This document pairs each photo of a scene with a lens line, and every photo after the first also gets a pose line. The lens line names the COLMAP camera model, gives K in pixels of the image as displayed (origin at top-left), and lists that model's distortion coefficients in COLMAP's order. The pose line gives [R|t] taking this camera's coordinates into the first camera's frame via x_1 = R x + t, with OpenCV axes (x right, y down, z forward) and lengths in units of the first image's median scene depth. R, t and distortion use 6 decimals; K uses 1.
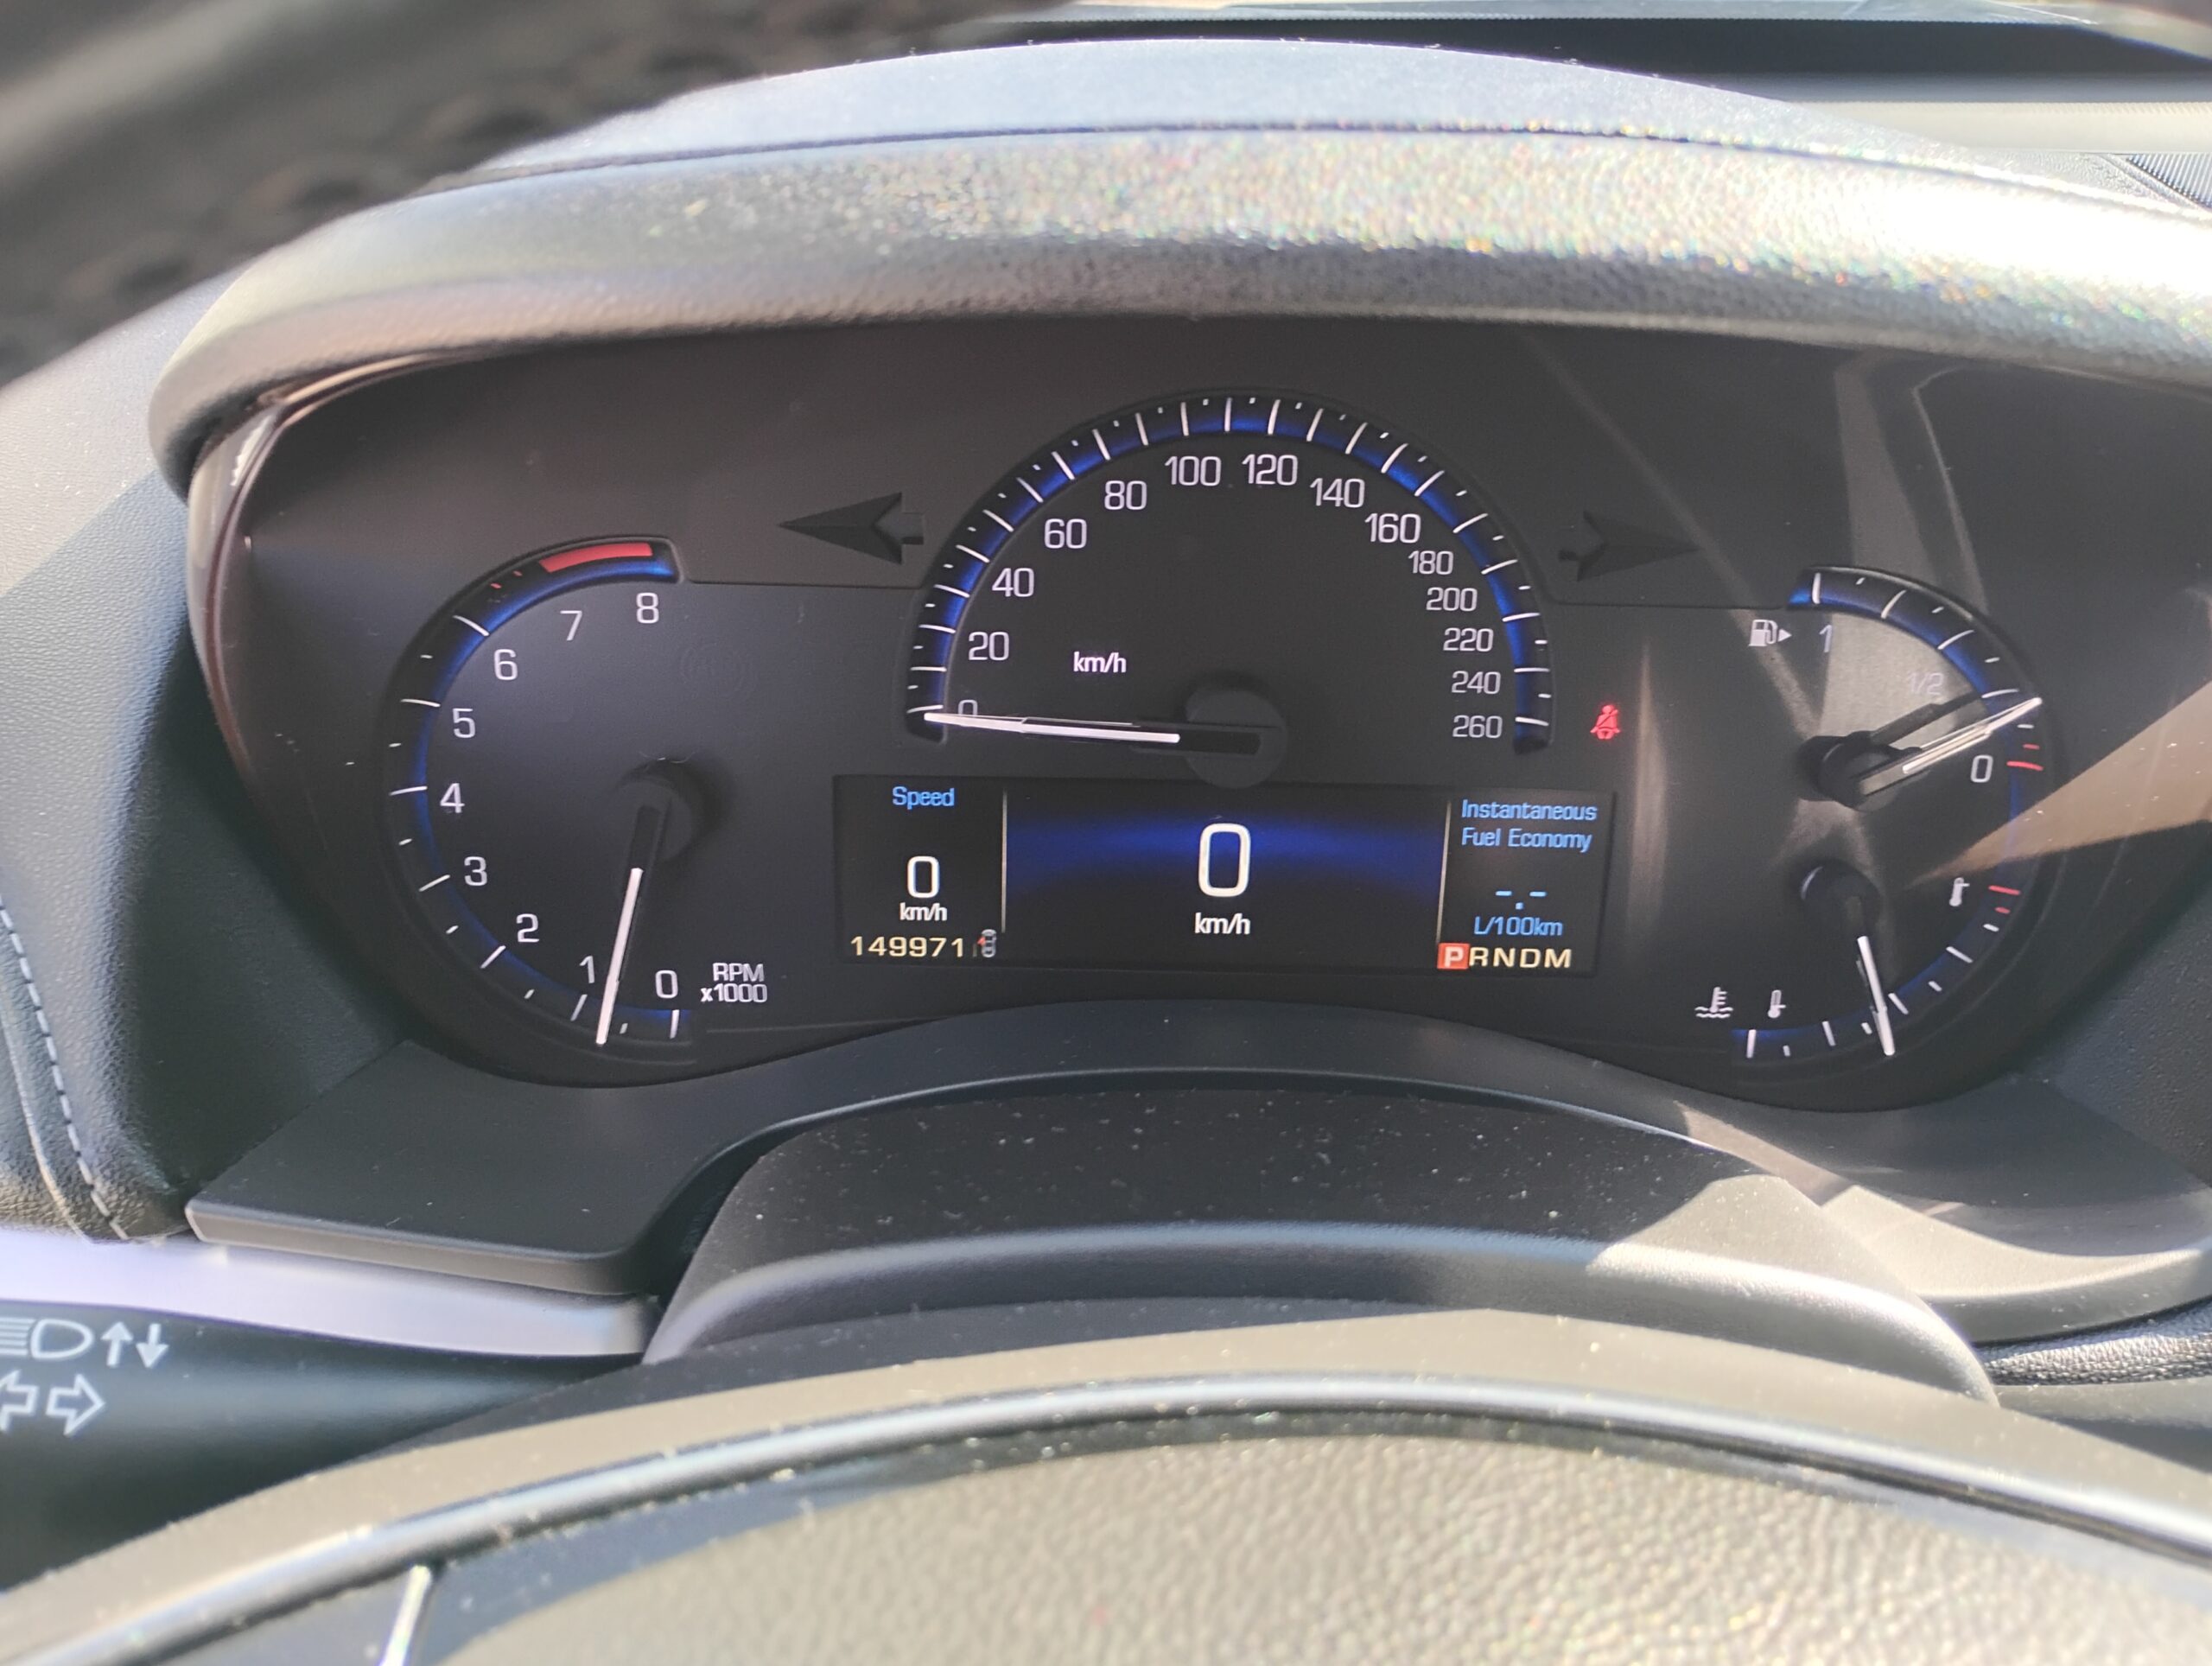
lens RADIAL K [[1811.3, 0, 1115.0], [0, 1811.3, 772.1], [0, 0, 1]] dist [0.062653, -0.121291]
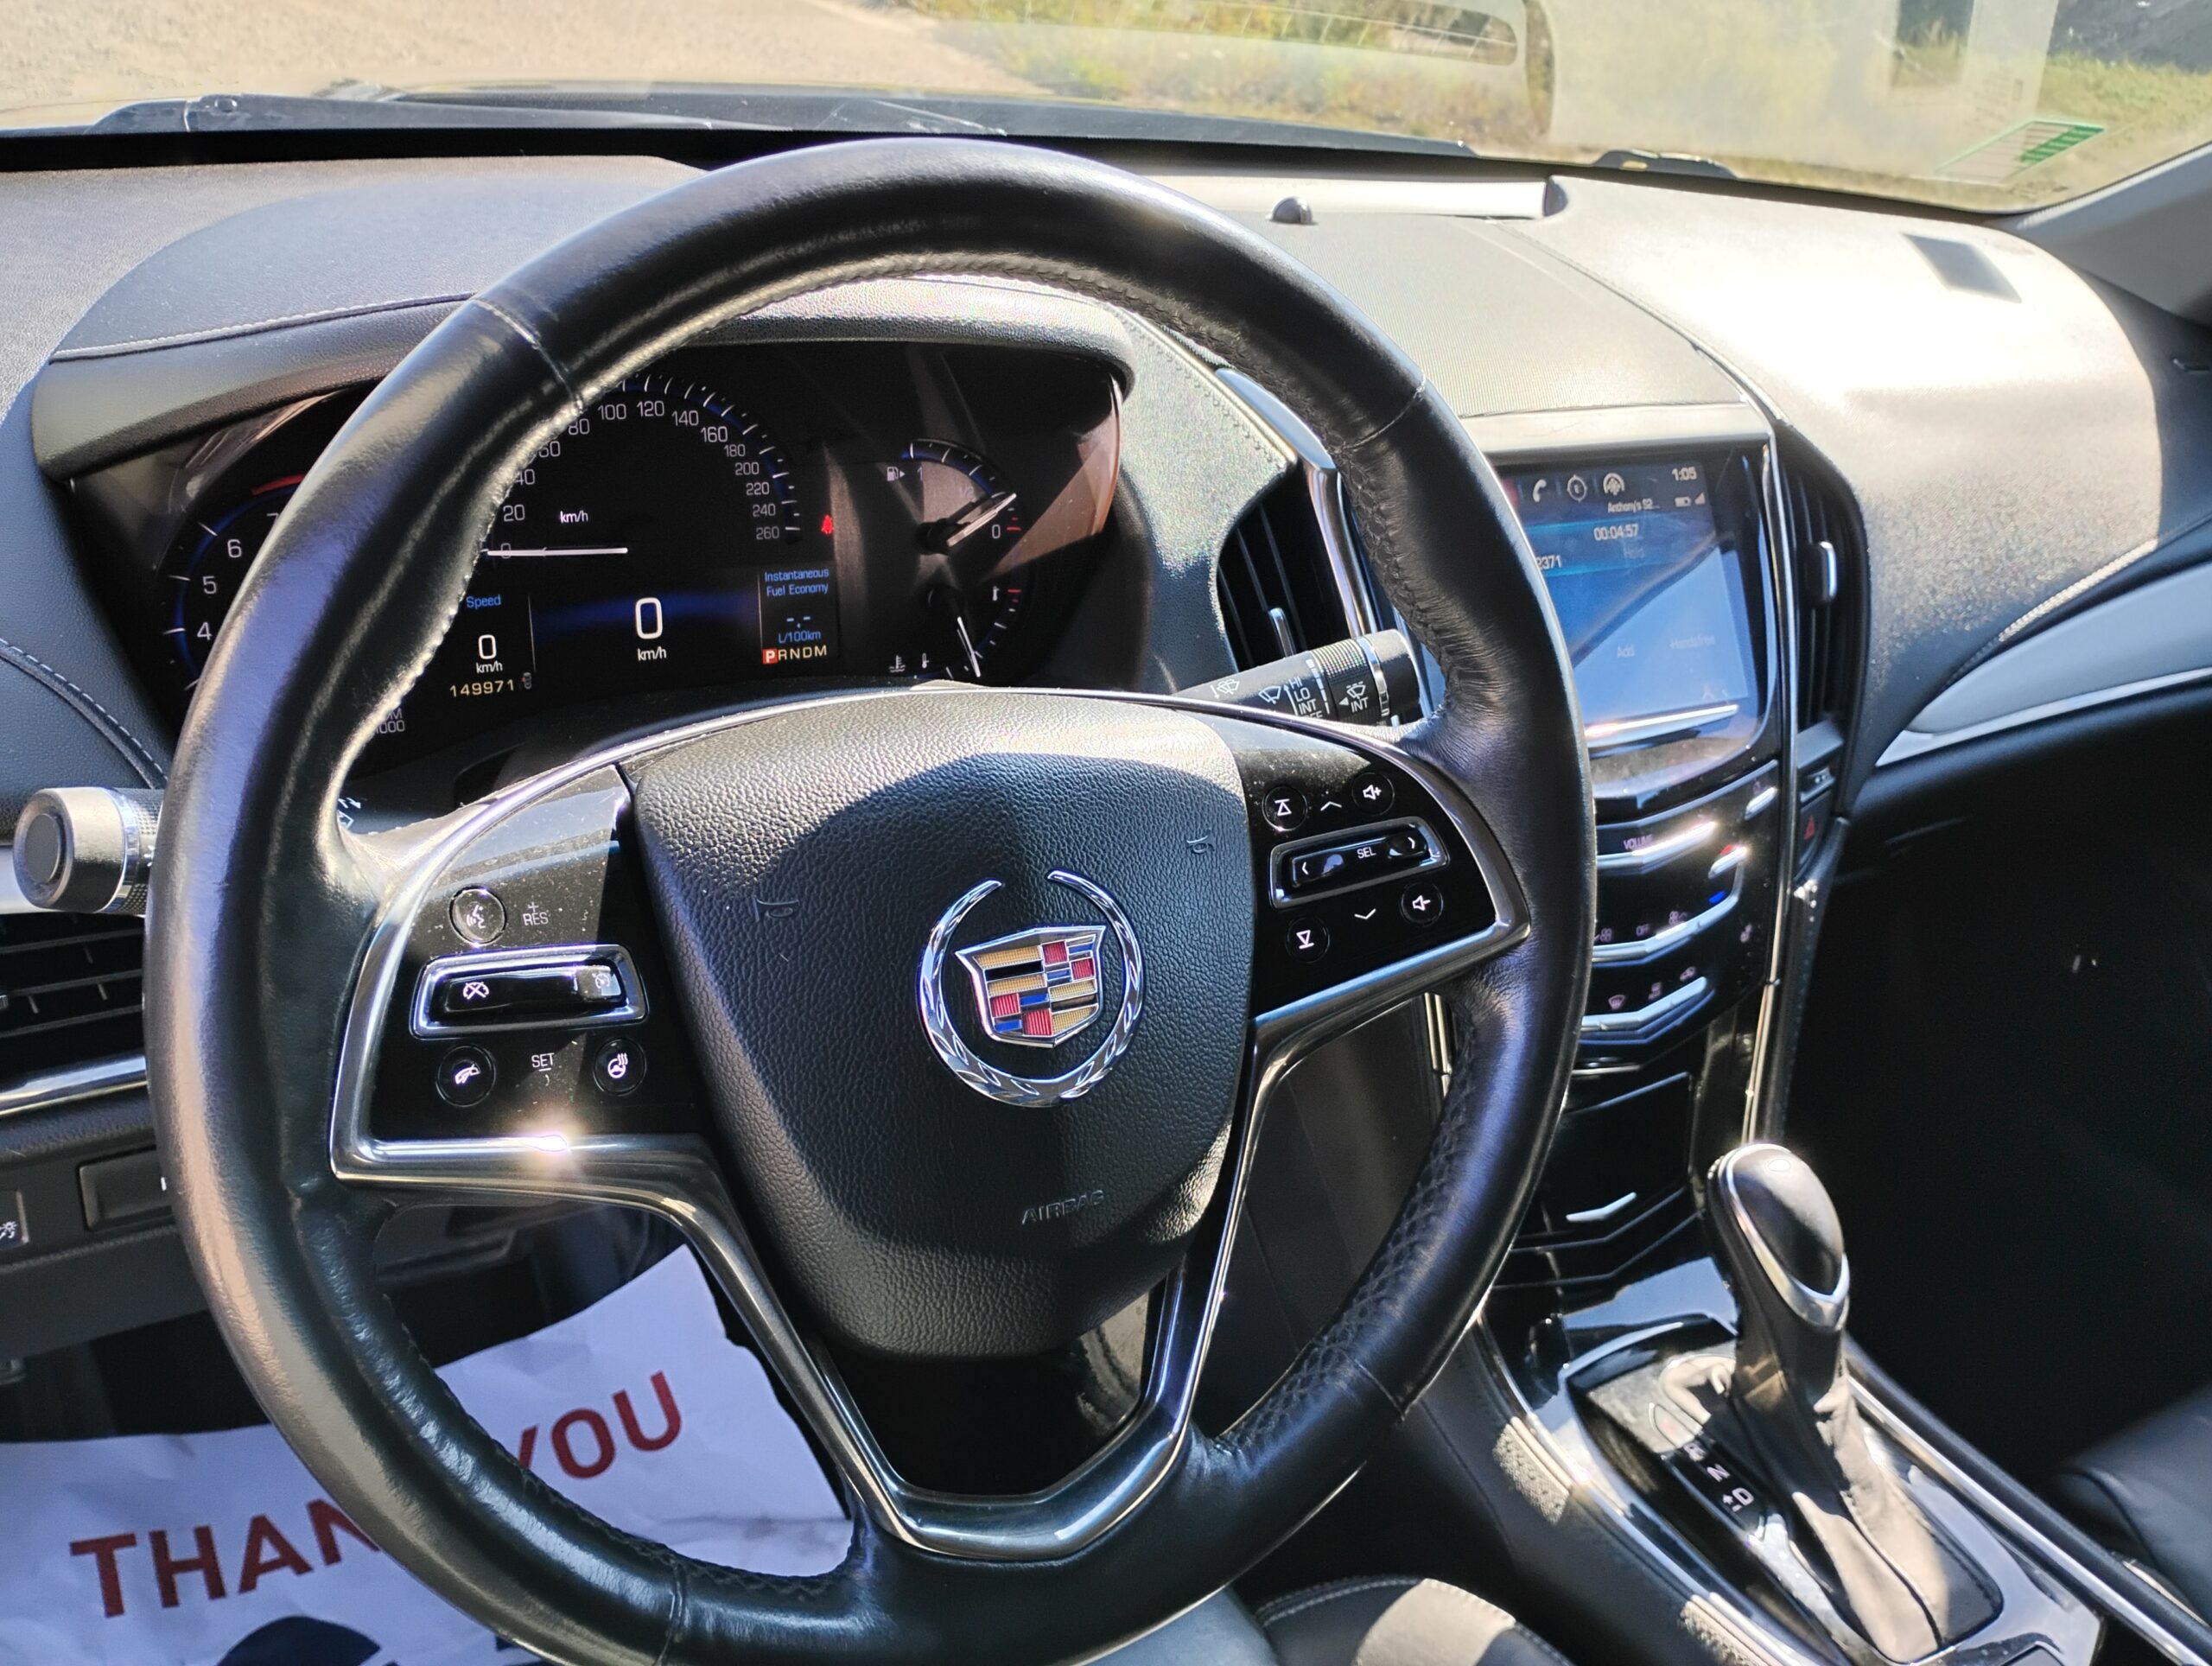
lens RADIAL K [[1899.0, 0, 1114.4], [0, 1899.0, 819.9], [0, 0, 1]] dist [0.053021, -0.073680]
pose [[0.862687, -0.168147, 0.476967, -0.524811], [0.152714, 0.985697, 0.071278, 0.195810], [-0.482130, 0.011349, 0.876026, -1.013873]]
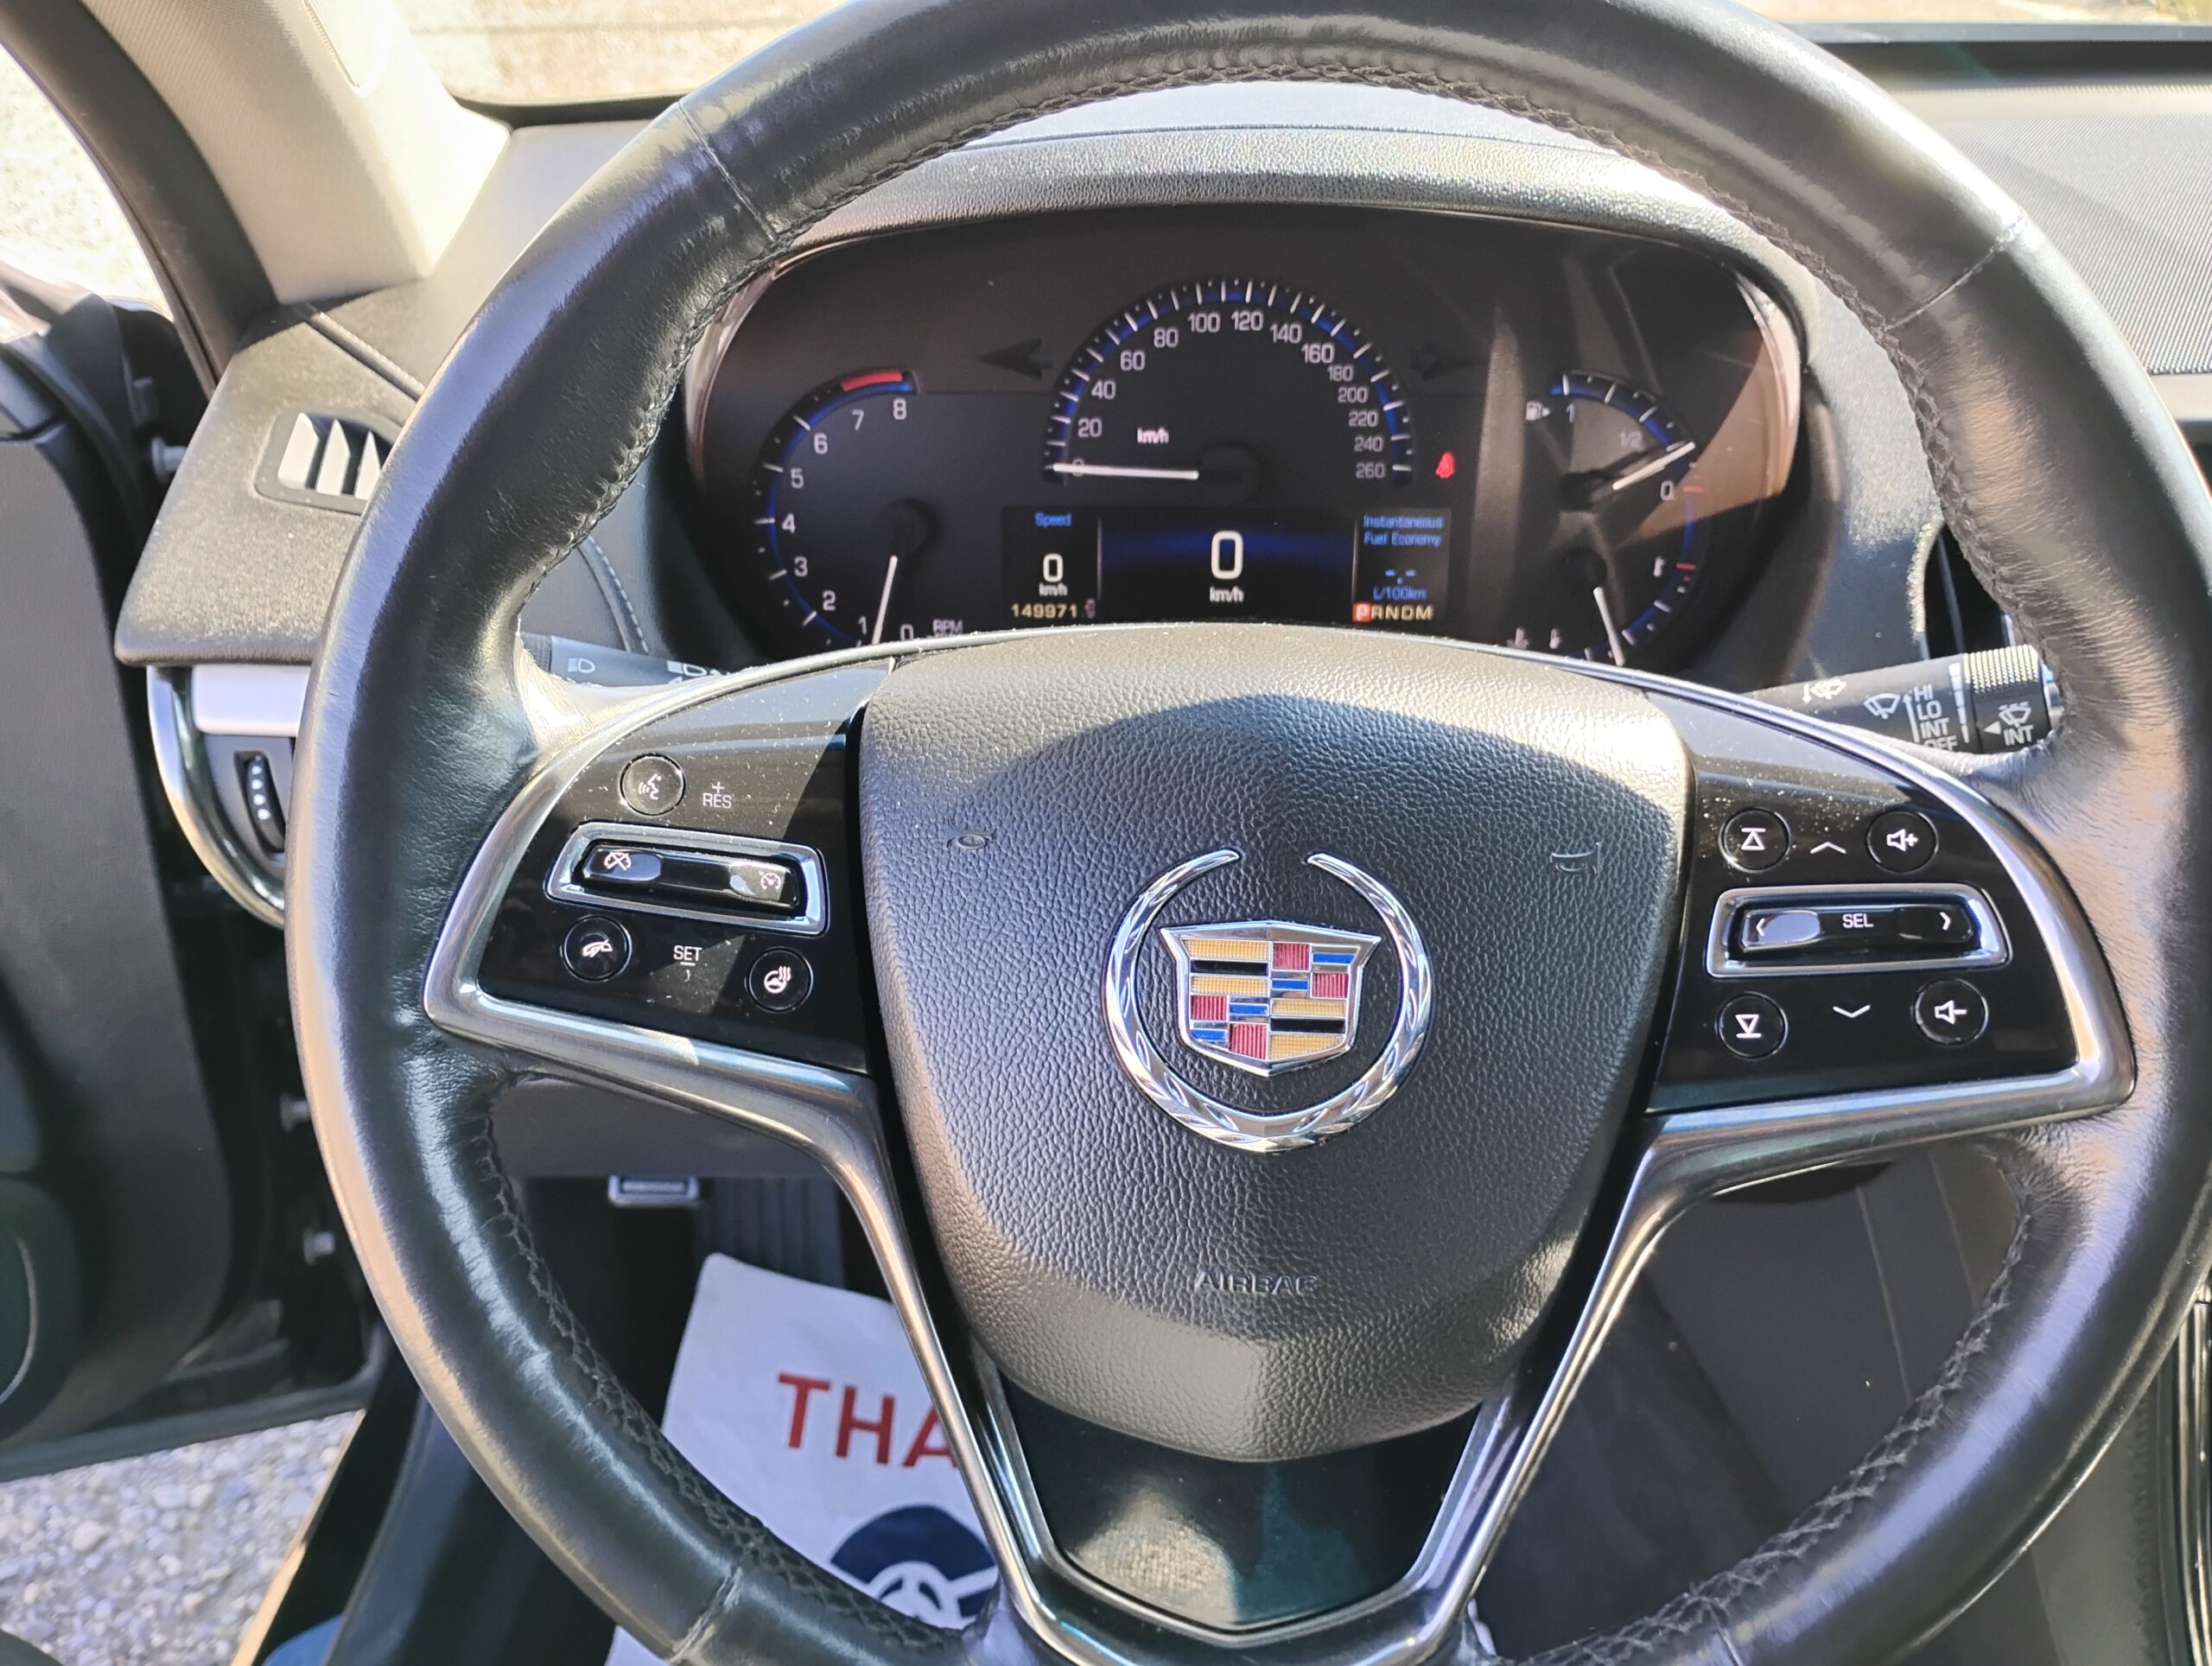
lens RADIAL K [[1897.0, 0, 1094.8], [0, 1897.0, 836.5], [0, 0, 1]] dist [0.035081, -0.007038]
pose [[0.997991, -0.007494, -0.062914, 0.048430], [0.008353, 0.999875, 0.013392, 0.302508], [0.062806, -0.013891, 0.997929, -0.848301]]
